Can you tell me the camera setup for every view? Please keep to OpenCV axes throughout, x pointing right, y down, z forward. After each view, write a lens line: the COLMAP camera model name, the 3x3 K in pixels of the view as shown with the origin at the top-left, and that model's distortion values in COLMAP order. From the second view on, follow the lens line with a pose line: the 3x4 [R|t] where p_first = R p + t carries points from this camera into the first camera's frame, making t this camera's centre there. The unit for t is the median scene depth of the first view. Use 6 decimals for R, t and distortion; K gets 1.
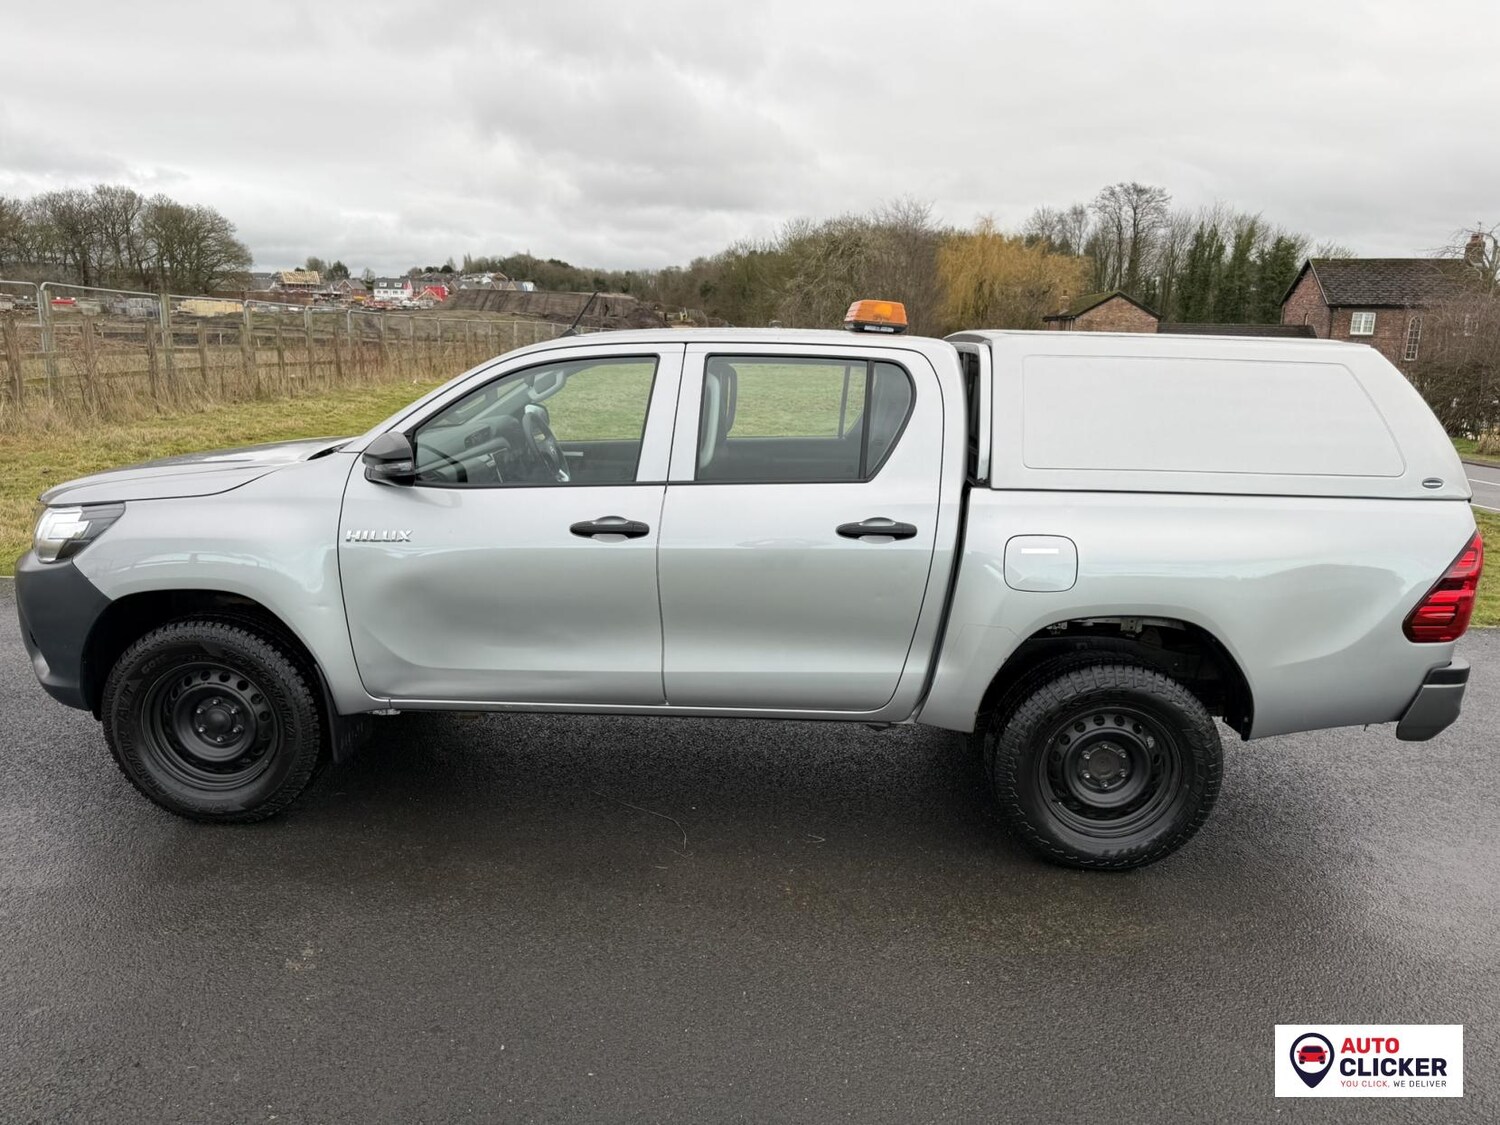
lens RADIAL K [[1062.3, 0, 750.0], [0, 1062.3, 562.5], [0, 0, 1]] dist [0.045215, -0.048512]
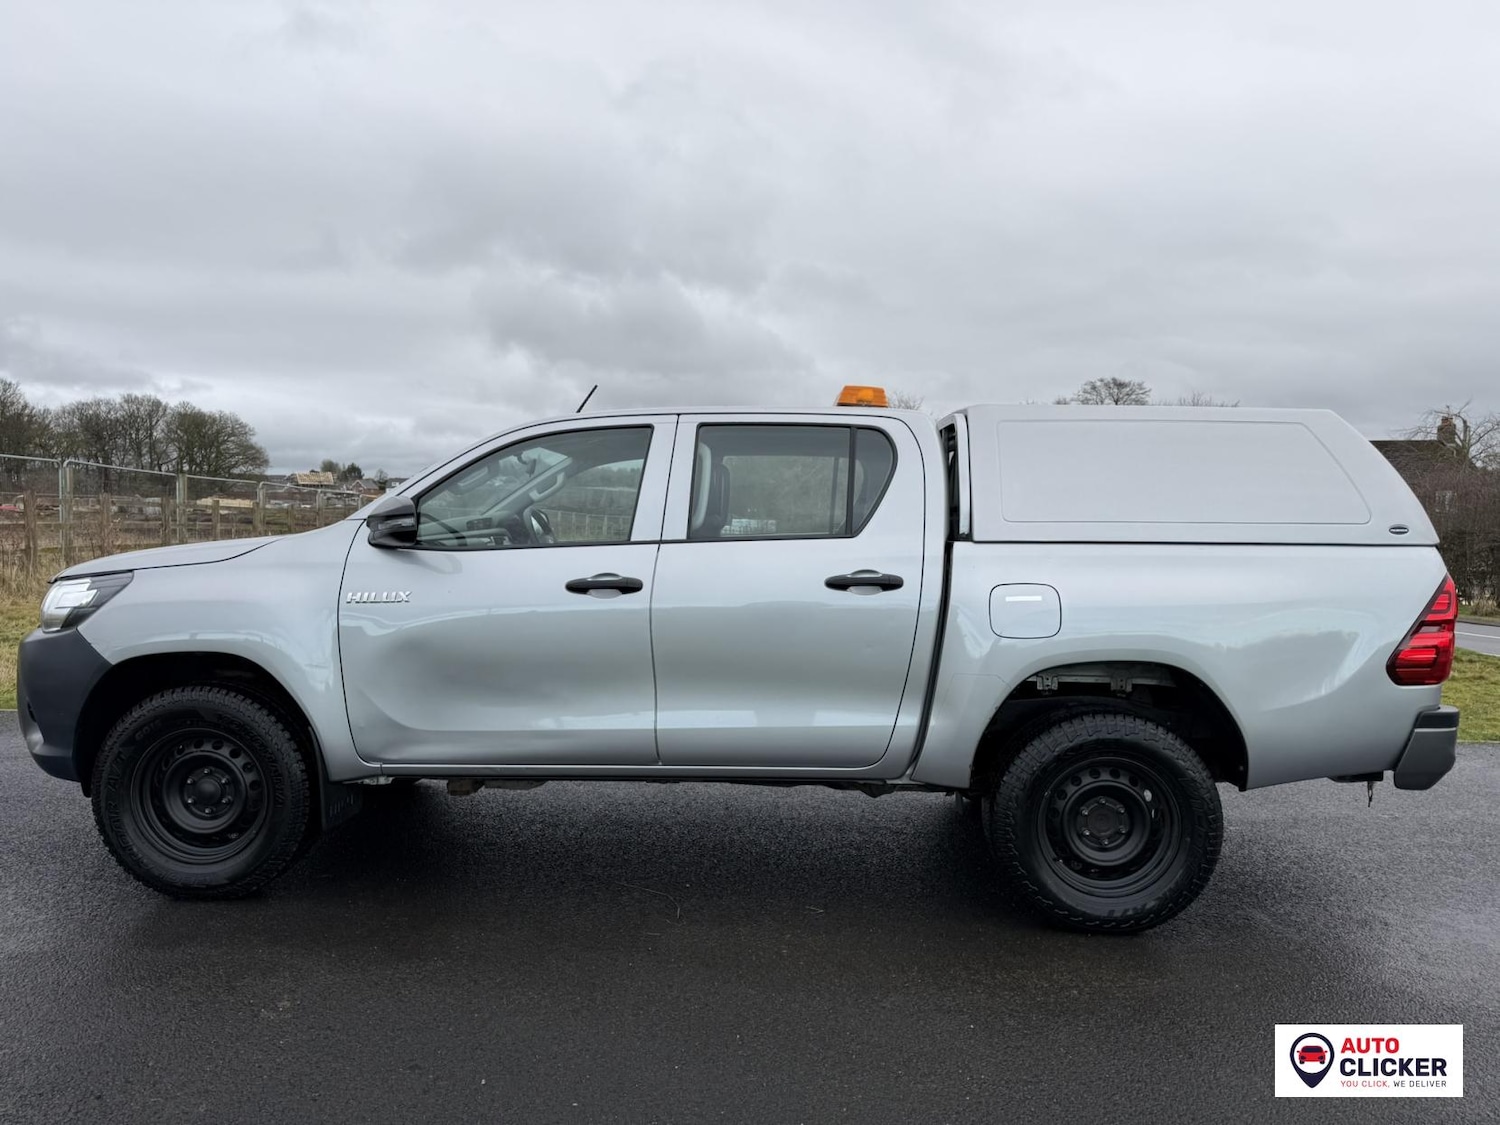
lens RADIAL K [[1063.4, 0, 753.1], [0, 1063.4, 566.8], [0, 0, 1]] dist [0.040095, -0.040122]
pose [[0.999904, -0.013784, 0.001487, 0.009961], [0.013831, 0.984421, -0.175280, 0.125442], [0.000952, 0.175284, 0.984517, -0.013425]]
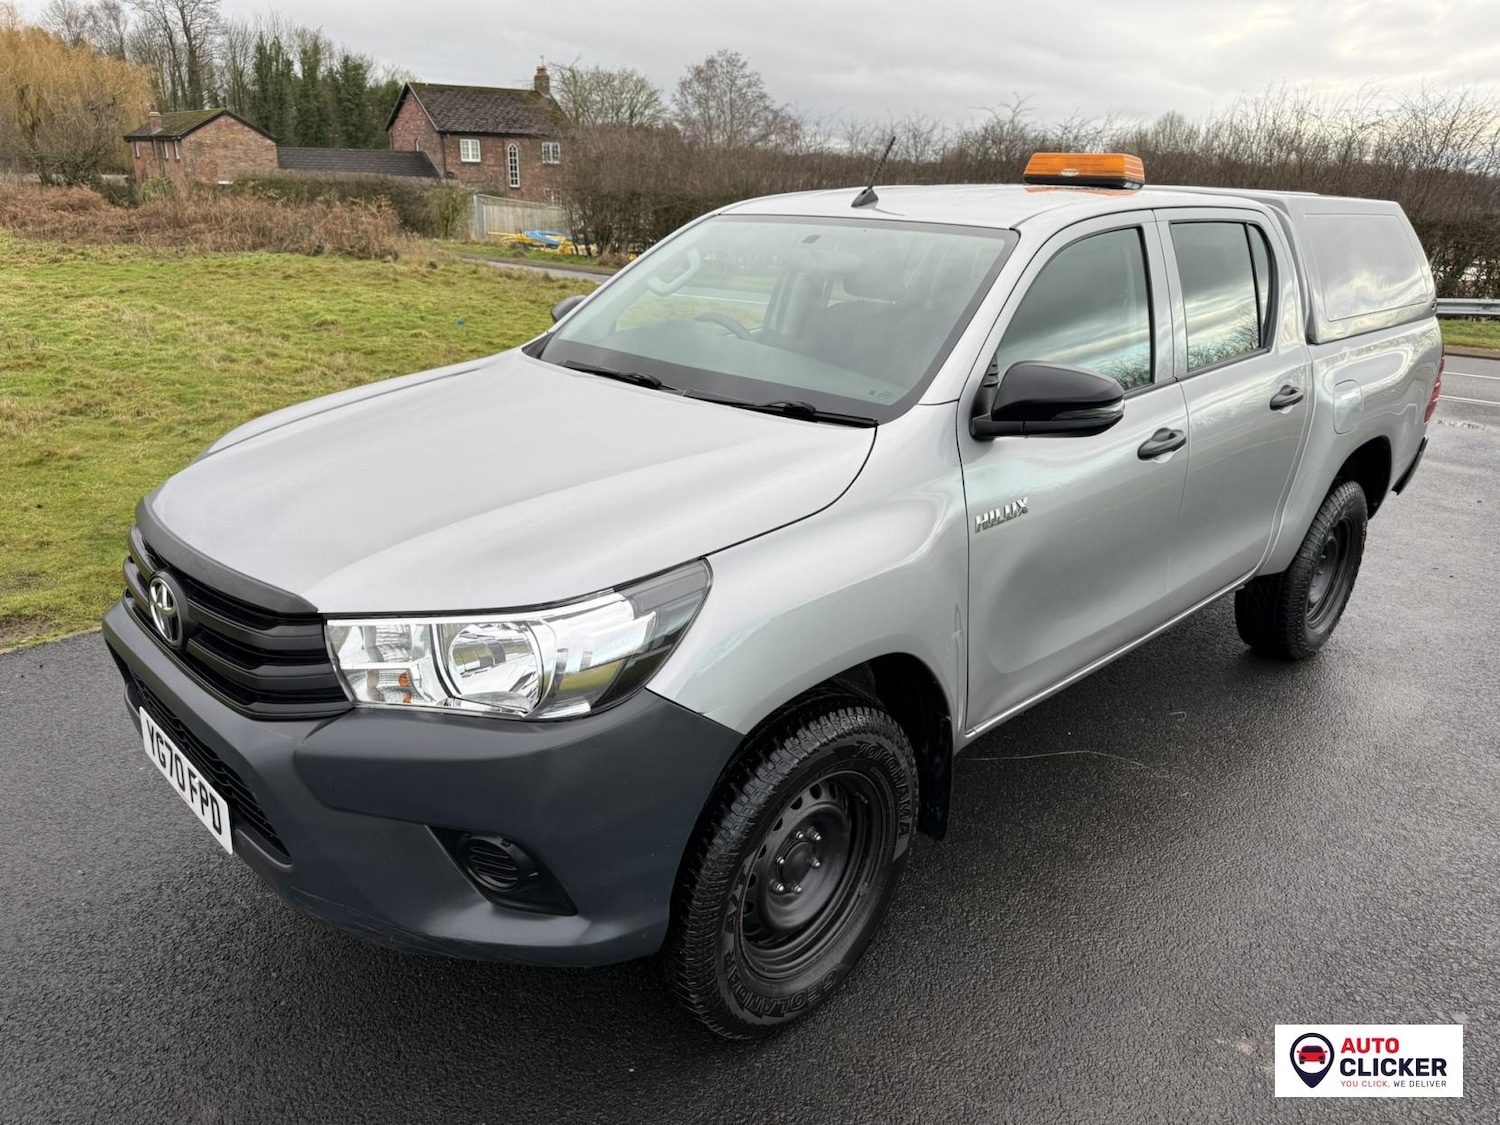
lens RADIAL K [[1090.7, 0, 719.4], [0, 1090.7, 561.8], [0, 0, 1]] dist [0.003065, 0.000982]
pose [[0.694703, -0.246748, 0.675650, -0.921980], [0.145991, 0.968138, 0.203457, -0.161442], [-0.704325, -0.042704, 0.708592, 0.589998]]
